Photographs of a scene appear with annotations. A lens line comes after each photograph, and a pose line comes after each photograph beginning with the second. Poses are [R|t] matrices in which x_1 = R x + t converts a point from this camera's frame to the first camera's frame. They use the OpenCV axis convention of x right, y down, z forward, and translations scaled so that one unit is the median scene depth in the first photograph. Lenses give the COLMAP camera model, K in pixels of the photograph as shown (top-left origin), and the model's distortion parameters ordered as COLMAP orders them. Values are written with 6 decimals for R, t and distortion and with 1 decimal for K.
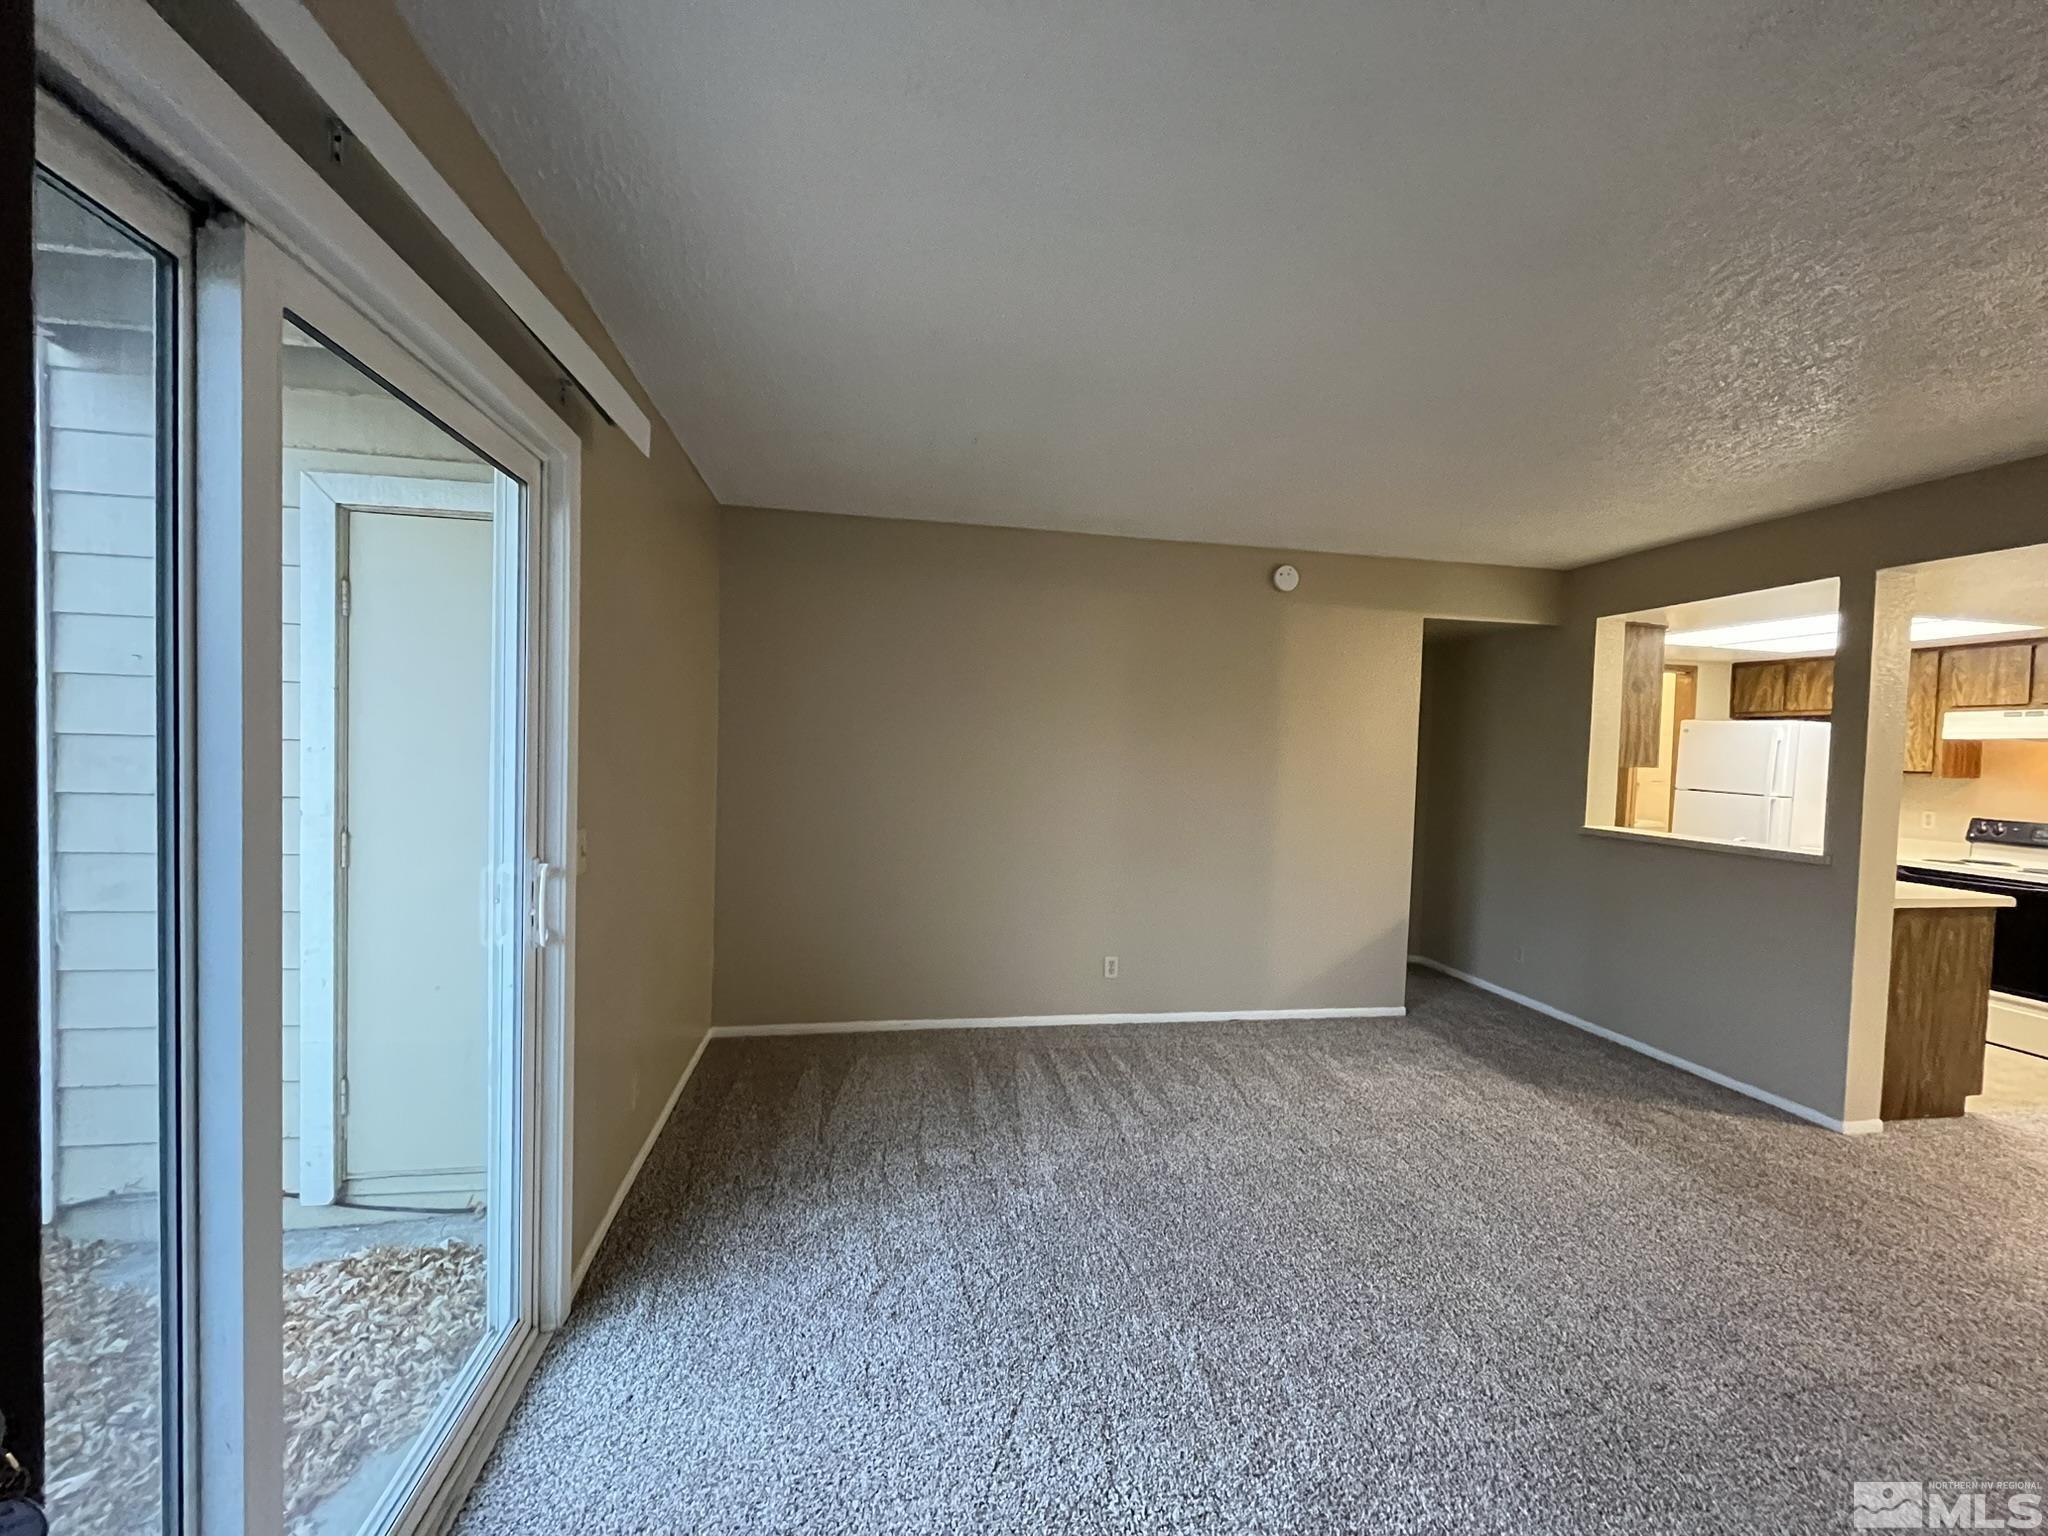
lens RADIAL K [[833.5, 0, 1021.0], [0, 833.5, 775.1], [0, 0, 1]] dist [-0.002737, -0.000802]
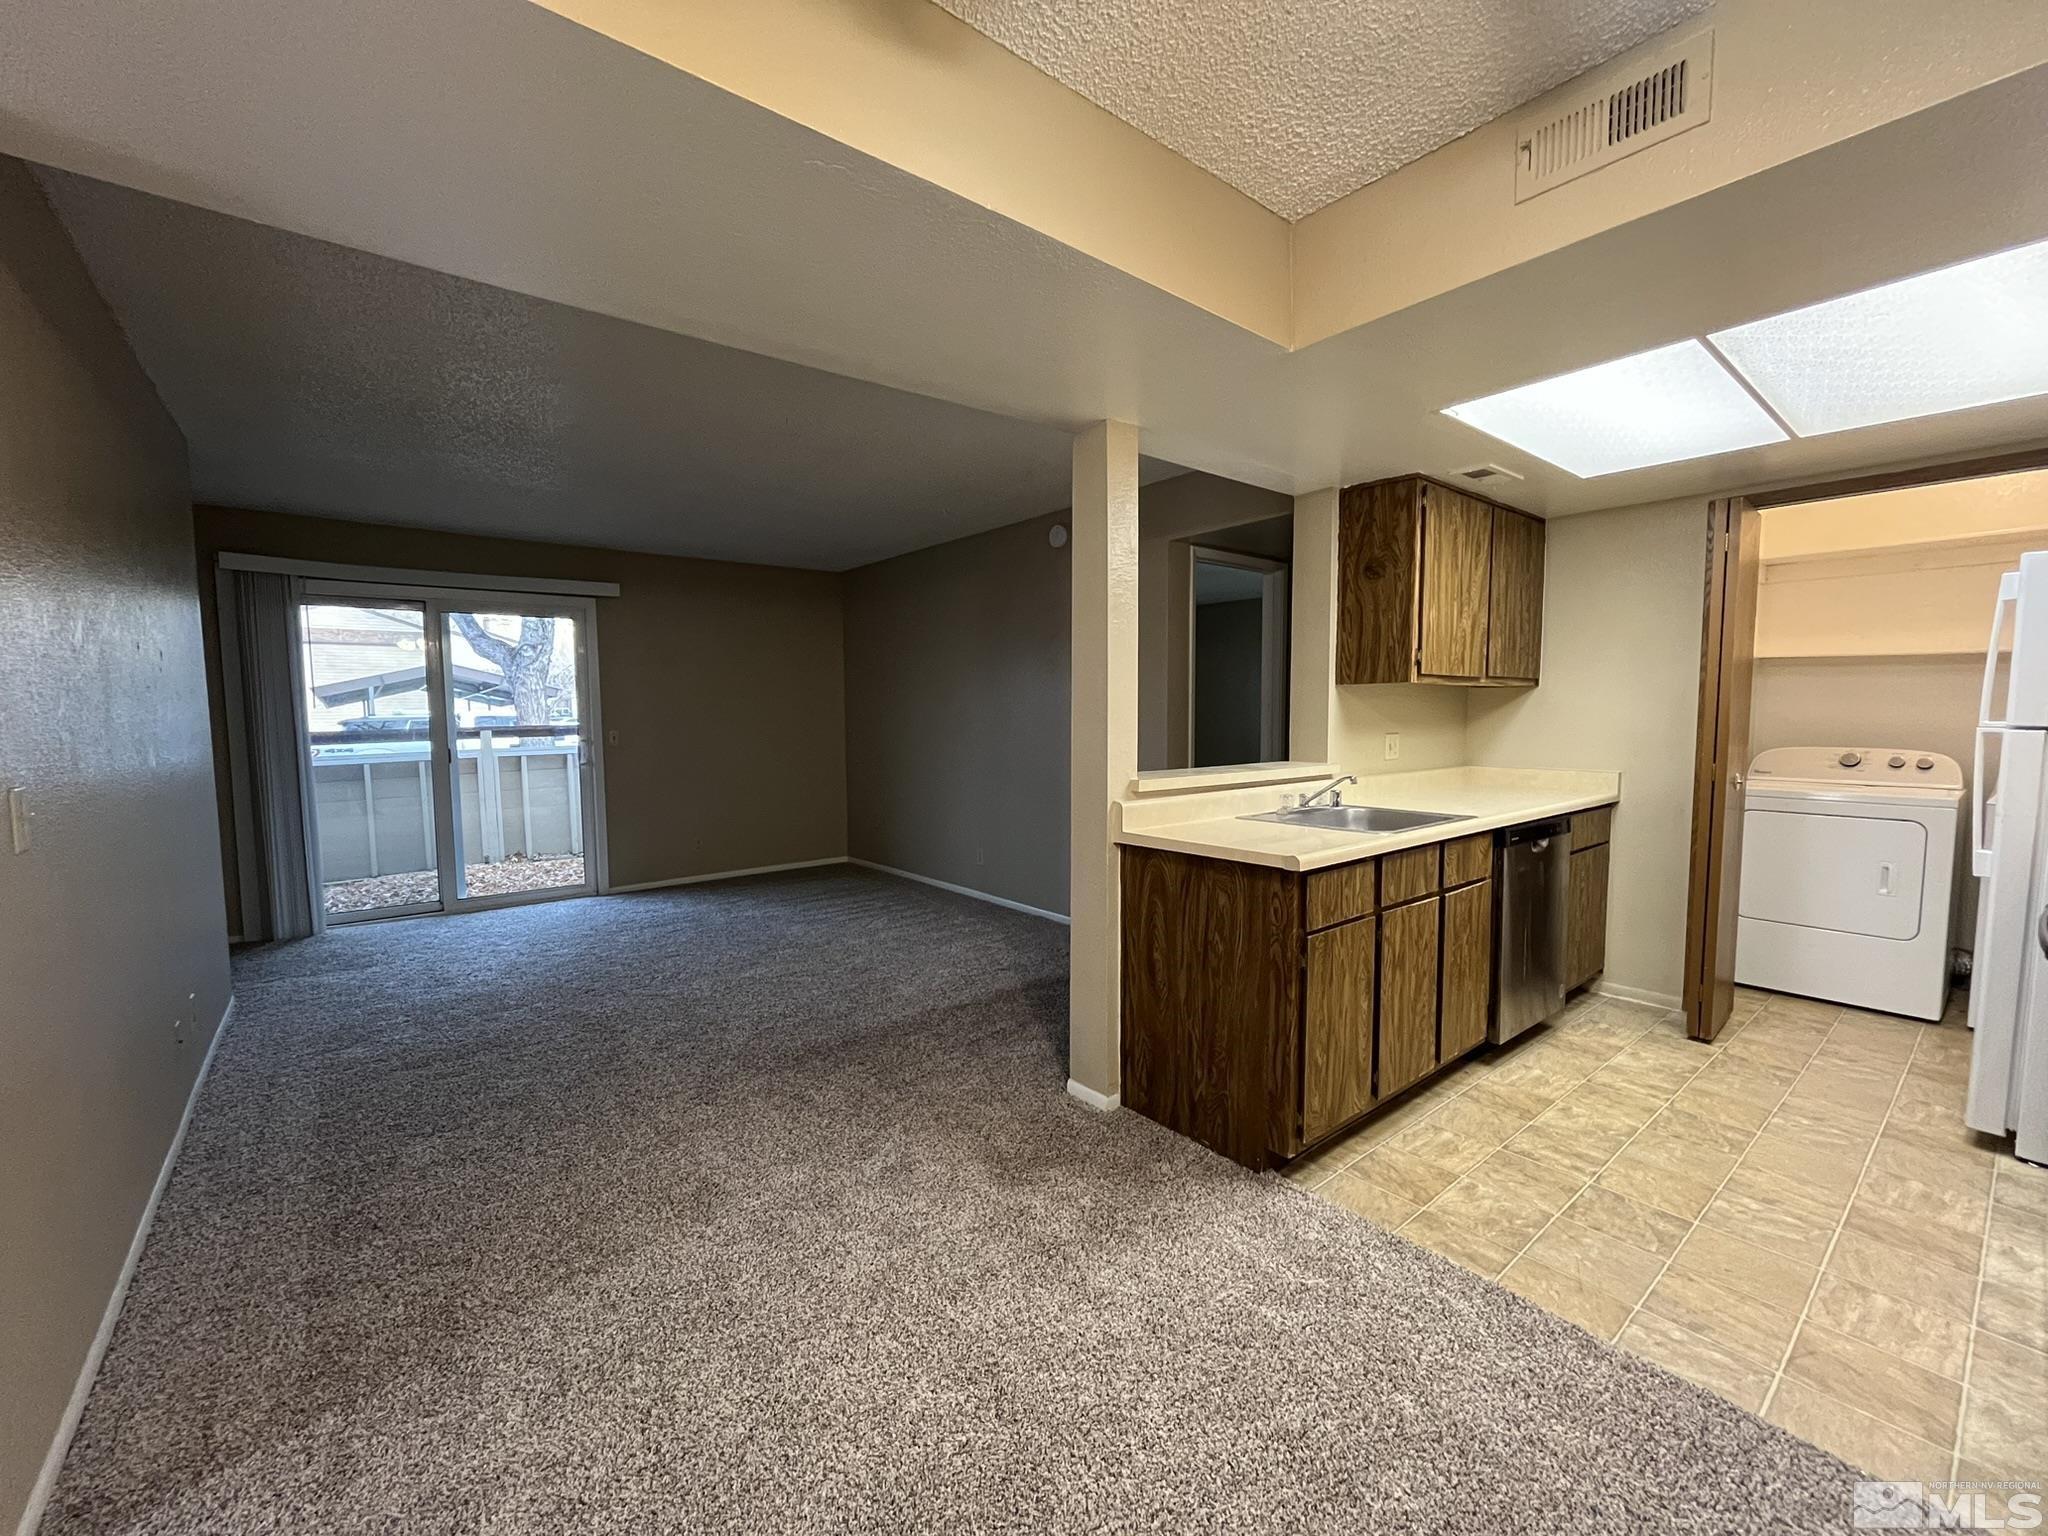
lens RADIAL K [[833.5, 0, 1019.8], [0, 833.5, 775.6], [0, 0, 1]] dist [-0.002737, -0.000802]
pose [[0.482510, 0.034430, -0.875214, 1.649221], [-0.010247, 0.999381, 0.033666, 0.066707], [0.875831, -0.007276, 0.482564, 0.508433]]
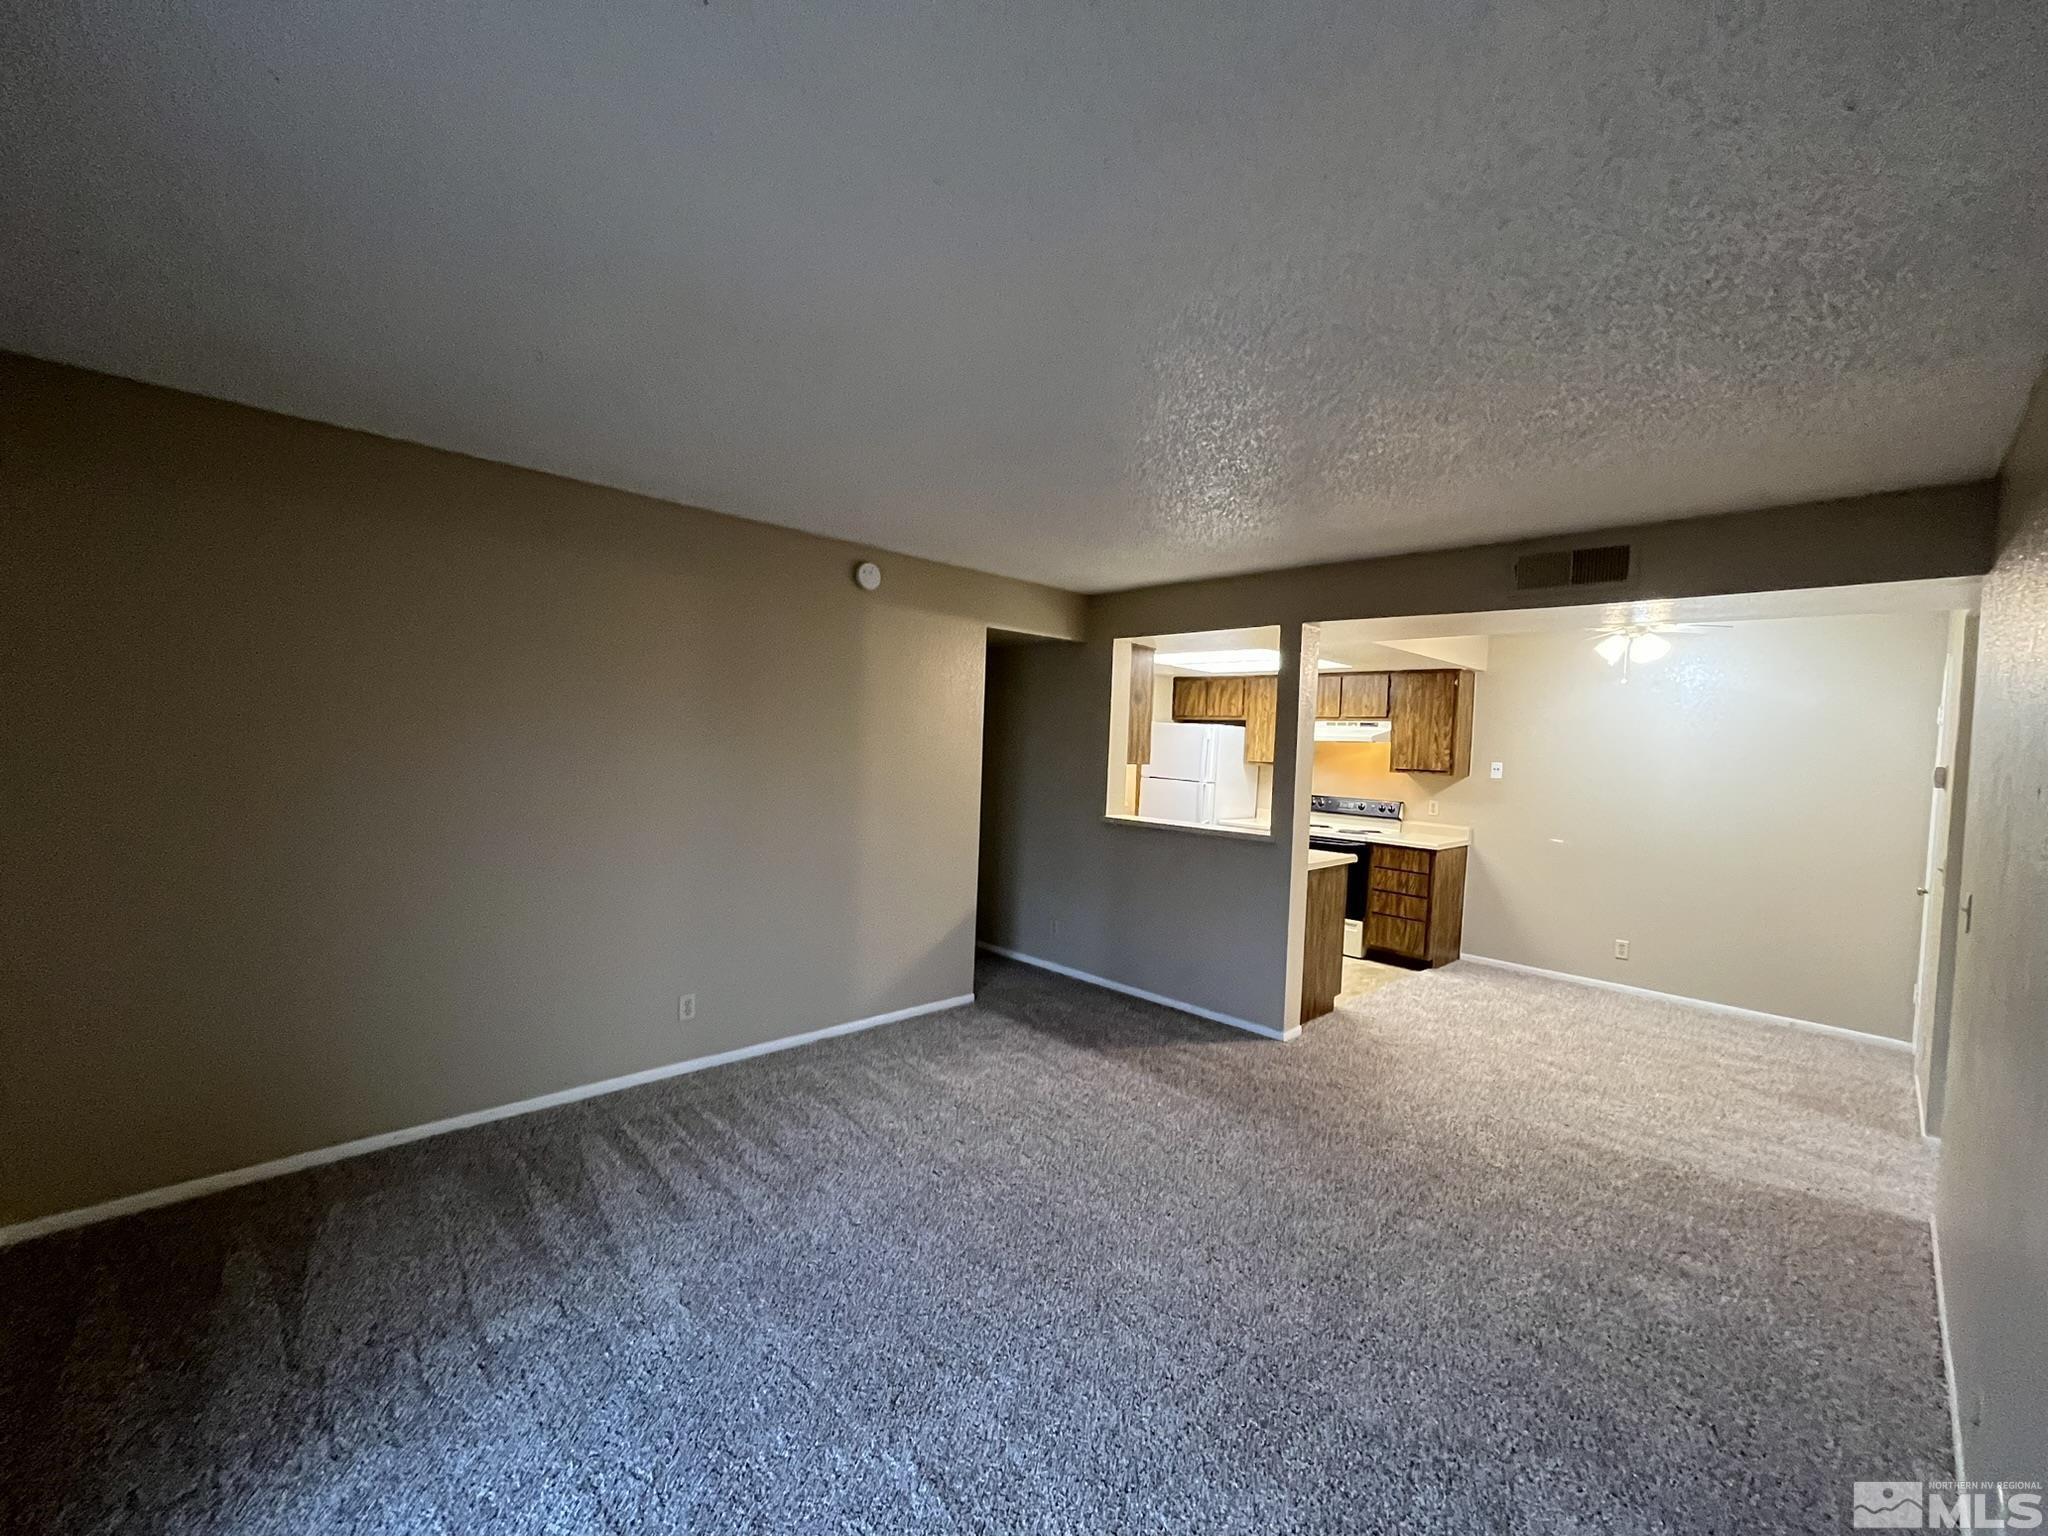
lens RADIAL K [[833.5, 0, 1021.5], [0, 833.5, 771.5], [0, 0, 1]] dist [-0.002737, -0.000802]
pose [[0.829078, -0.019592, 0.558790, -0.102713], [0.007755, 0.999693, 0.023545, -0.038607], [-0.559079, -0.015187, 0.828975, 0.119209]]
